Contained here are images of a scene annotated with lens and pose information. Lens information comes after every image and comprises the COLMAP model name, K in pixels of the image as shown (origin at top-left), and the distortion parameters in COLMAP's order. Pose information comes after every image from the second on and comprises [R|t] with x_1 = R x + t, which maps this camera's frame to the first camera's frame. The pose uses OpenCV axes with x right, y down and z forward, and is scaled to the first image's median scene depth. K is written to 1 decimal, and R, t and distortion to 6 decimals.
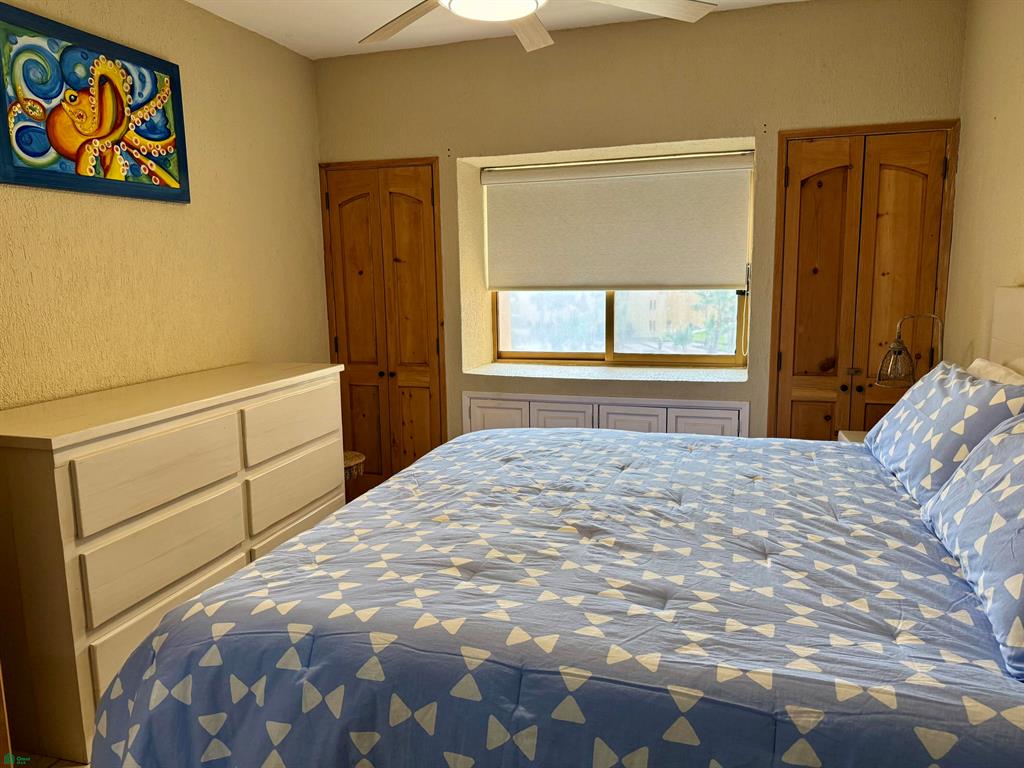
lens RADIAL K [[728.8, 0, 512.0], [0, 728.8, 384.0], [0, 0, 1]] dist [0.181511, -0.361040]
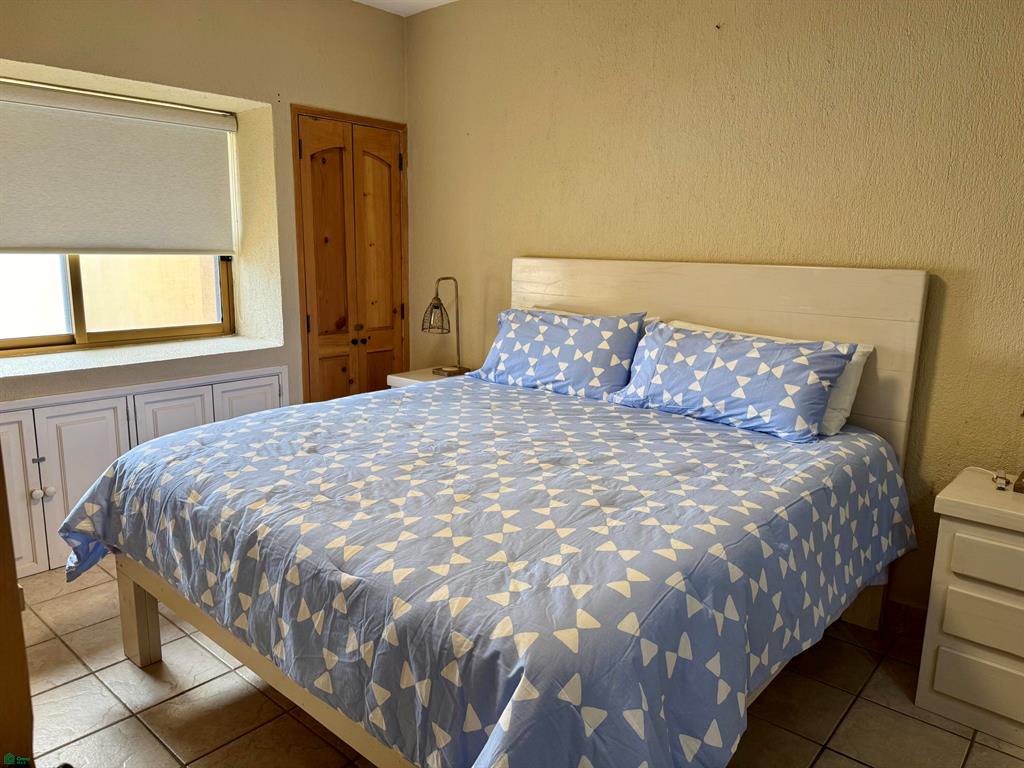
lens RADIAL K [[728.8, 0, 512.0], [0, 728.8, 384.0], [0, 0, 1]] dist [0.181511, -0.361040]
pose [[0.376857, -0.152935, 0.913559, -0.873685], [0.112167, 0.986552, 0.118884, -0.064638], [-0.919455, 0.057669, 0.388944, 0.533402]]
